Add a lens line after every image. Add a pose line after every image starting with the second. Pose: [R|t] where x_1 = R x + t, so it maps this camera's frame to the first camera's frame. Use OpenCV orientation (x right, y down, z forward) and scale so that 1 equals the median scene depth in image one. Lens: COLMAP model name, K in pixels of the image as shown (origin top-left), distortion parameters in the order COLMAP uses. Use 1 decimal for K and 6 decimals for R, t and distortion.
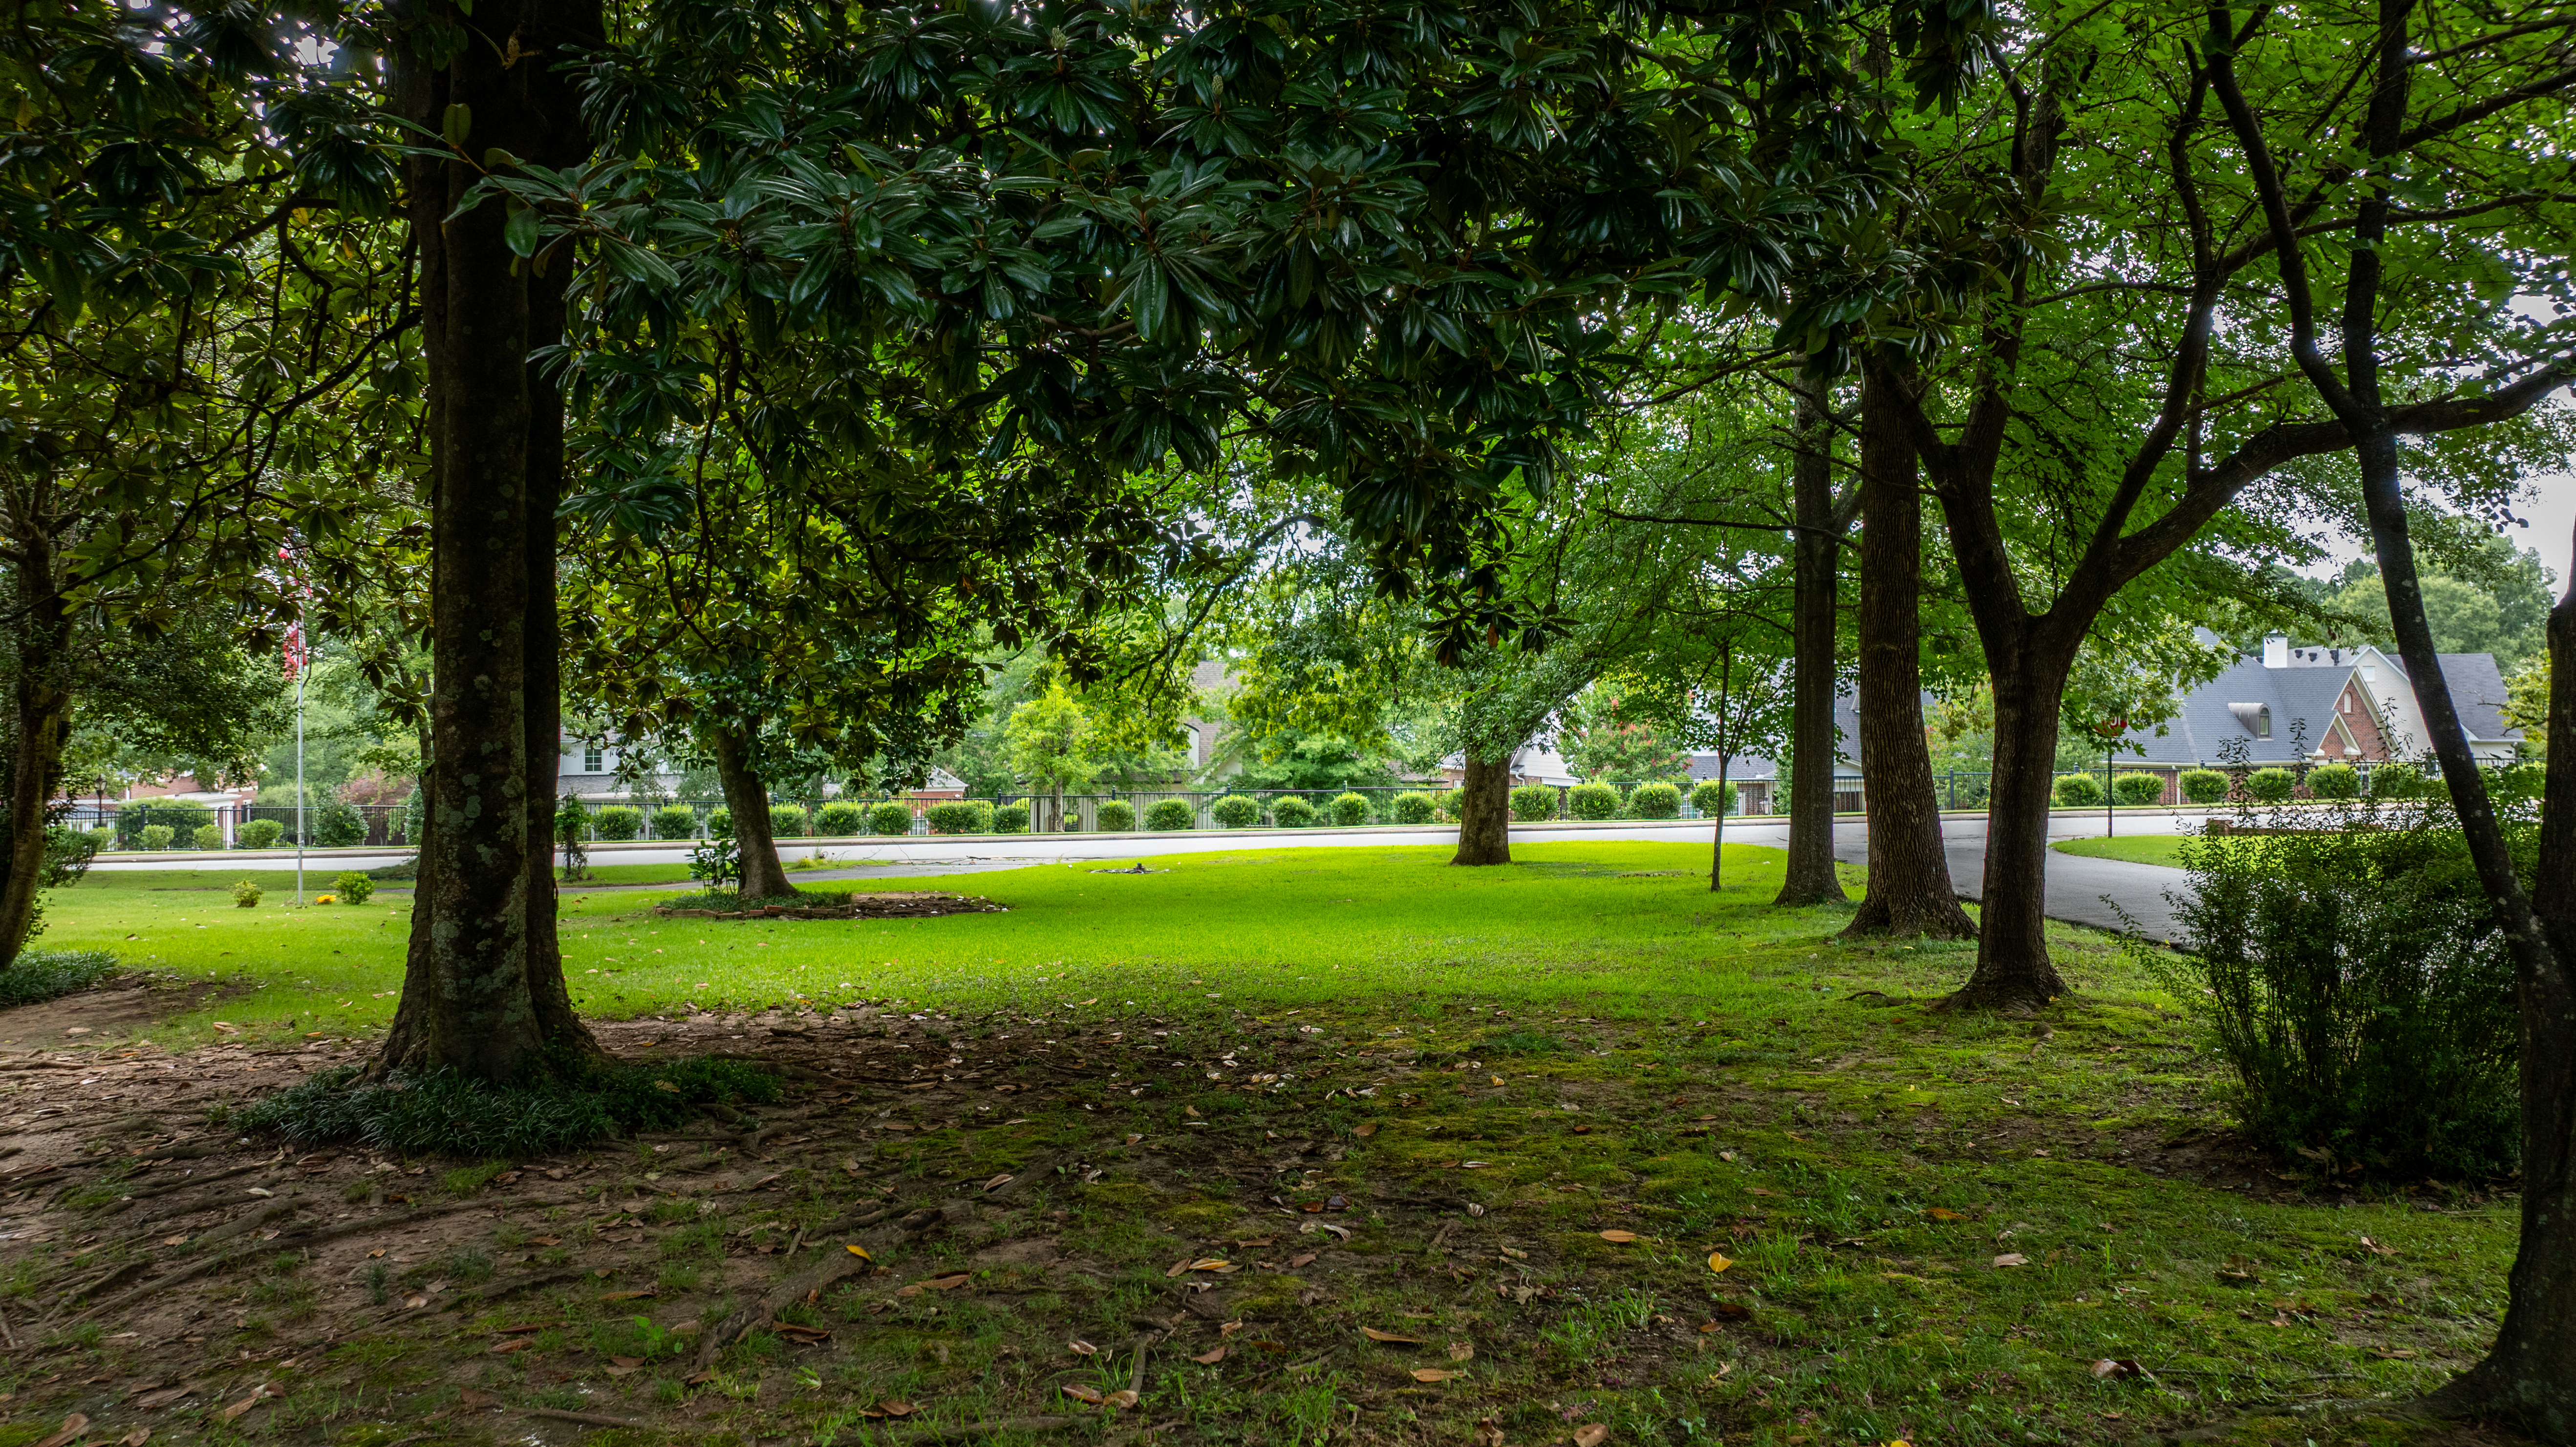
lens RADIAL K [[1860.5, 0, 1289.8], [0, 1860.5, 733.4], [0, 0, 1]] dist [-0.010843, 0.006251]
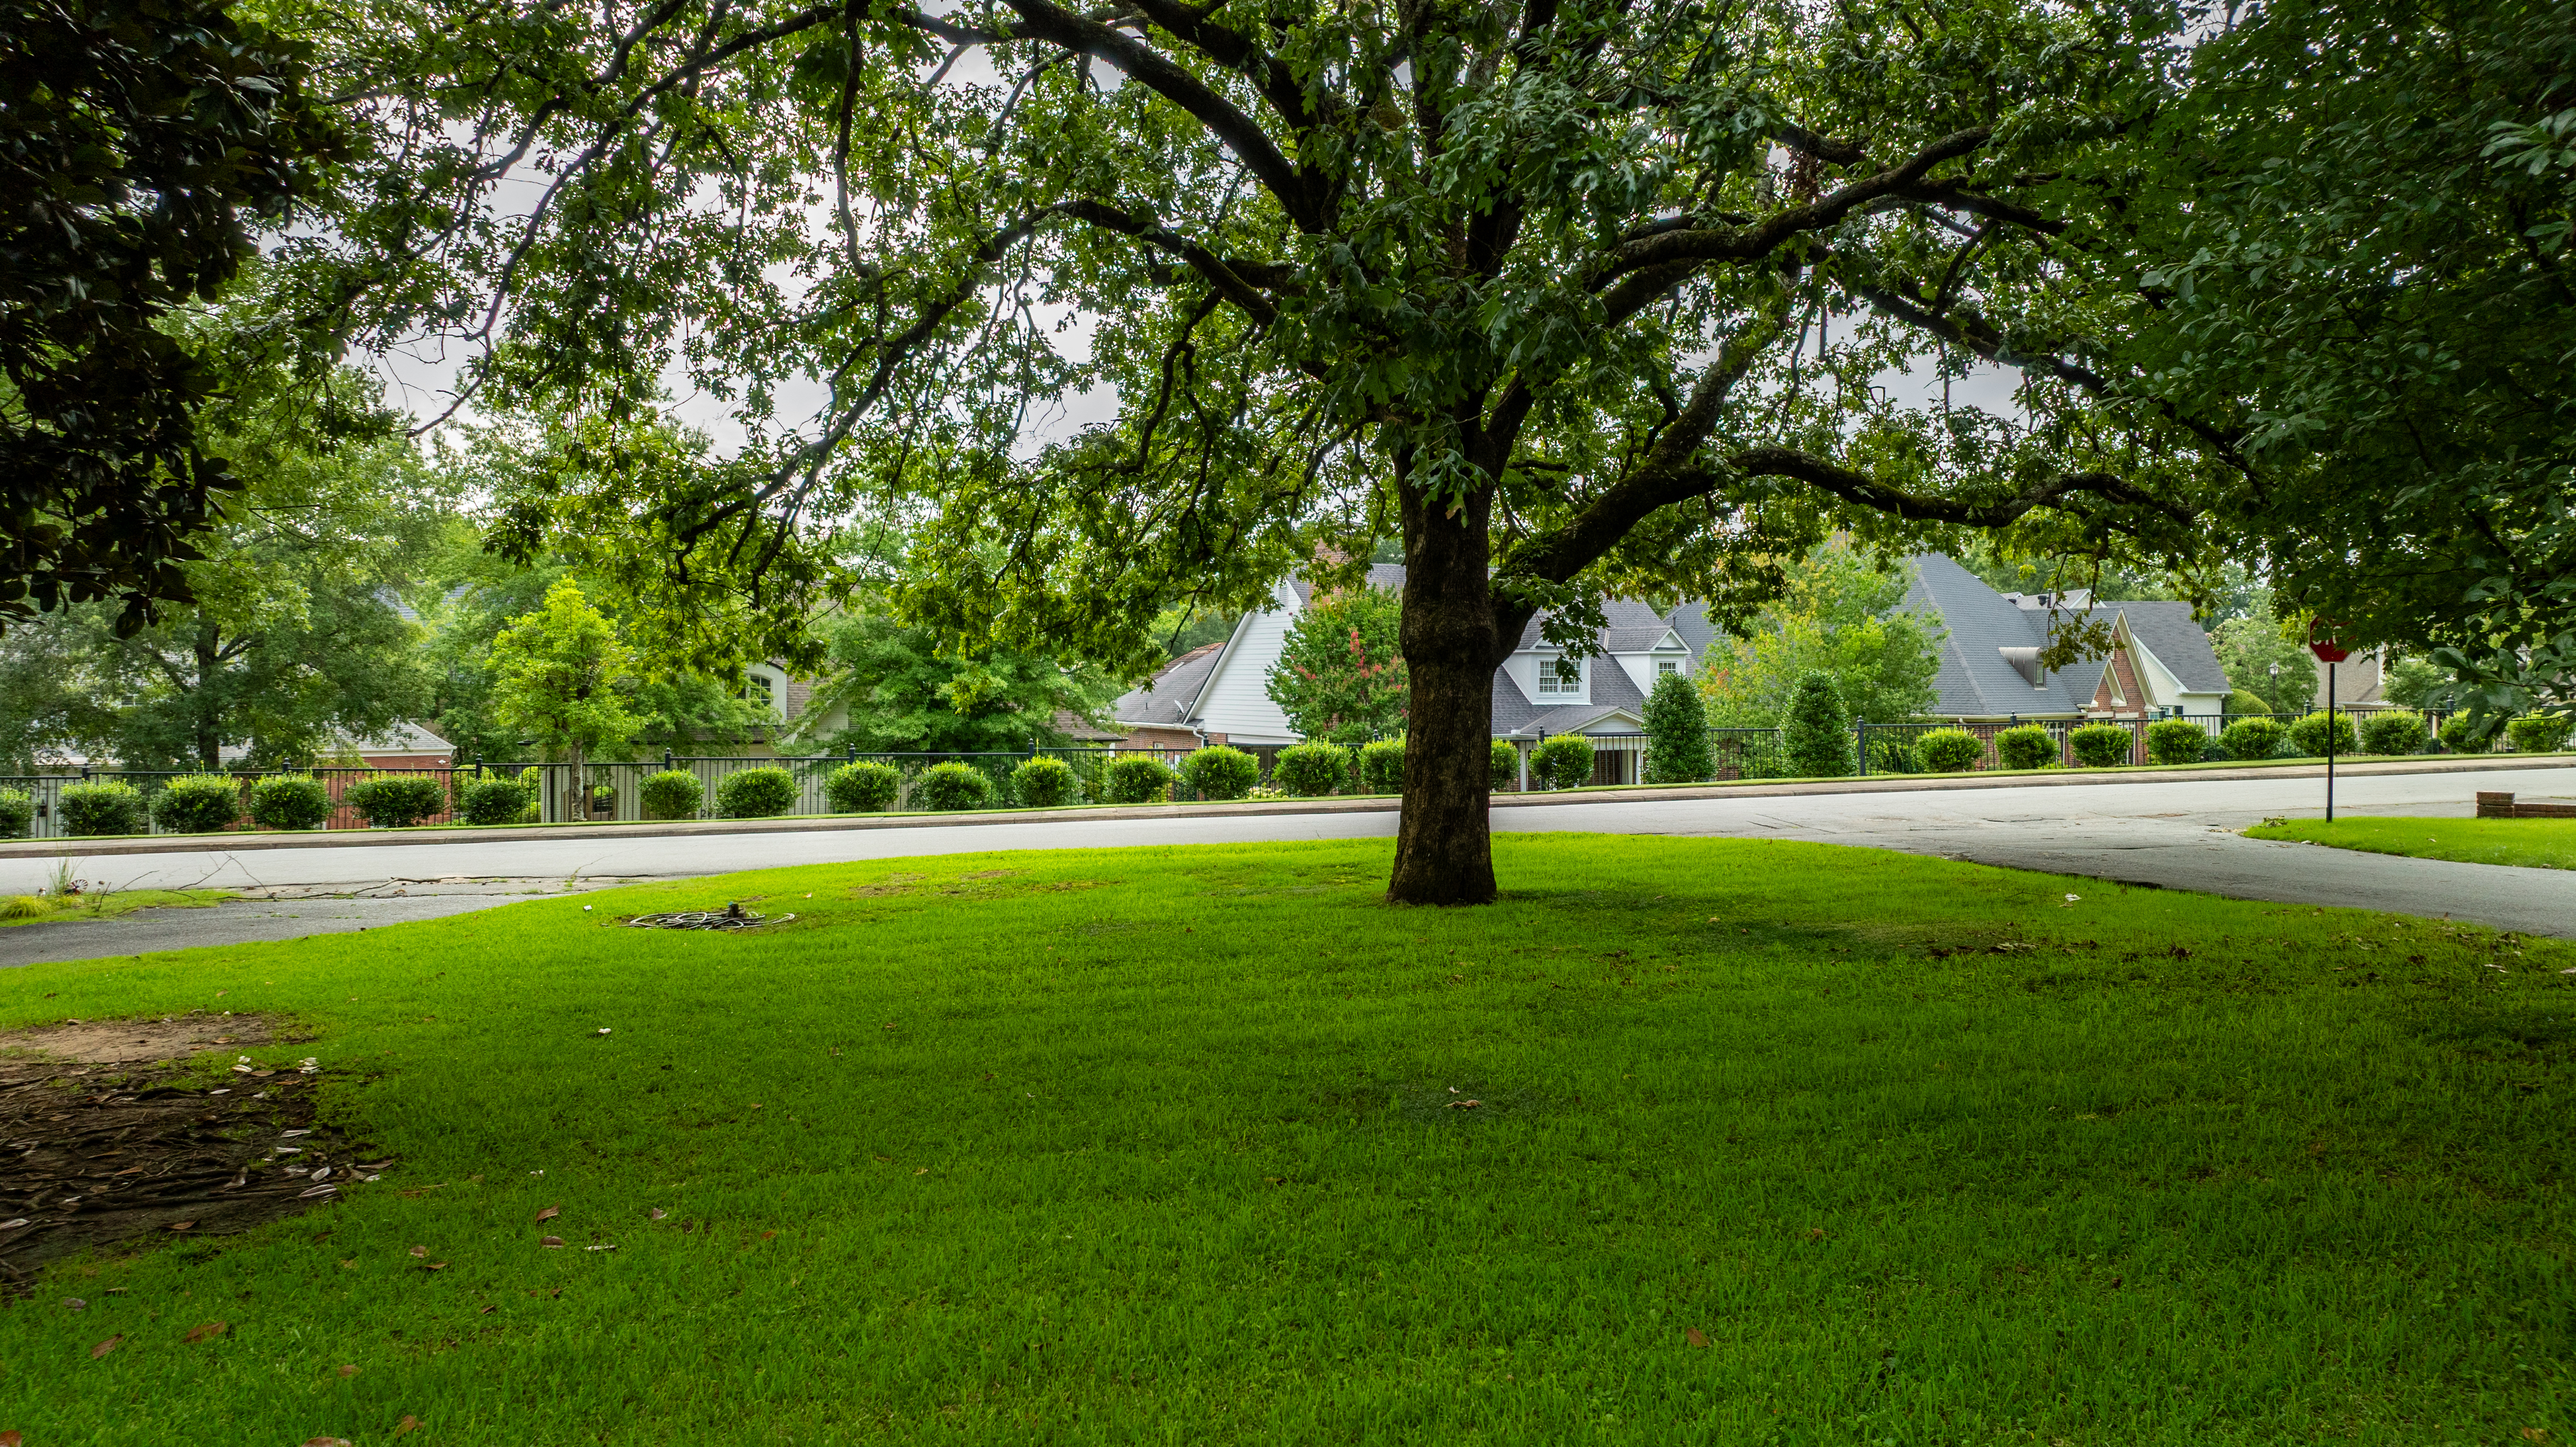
lens RADIAL K [[1860.5, 0, 1282.0], [0, 1860.5, 713.4], [0, 0, 1]] dist [-0.010843, 0.006251]
pose [[0.973636, -0.000321, 0.228106, -0.034515], [-0.002207, 0.999939, 0.010827, 0.008950], [-0.228095, -0.011045, 0.973576, 0.327114]]
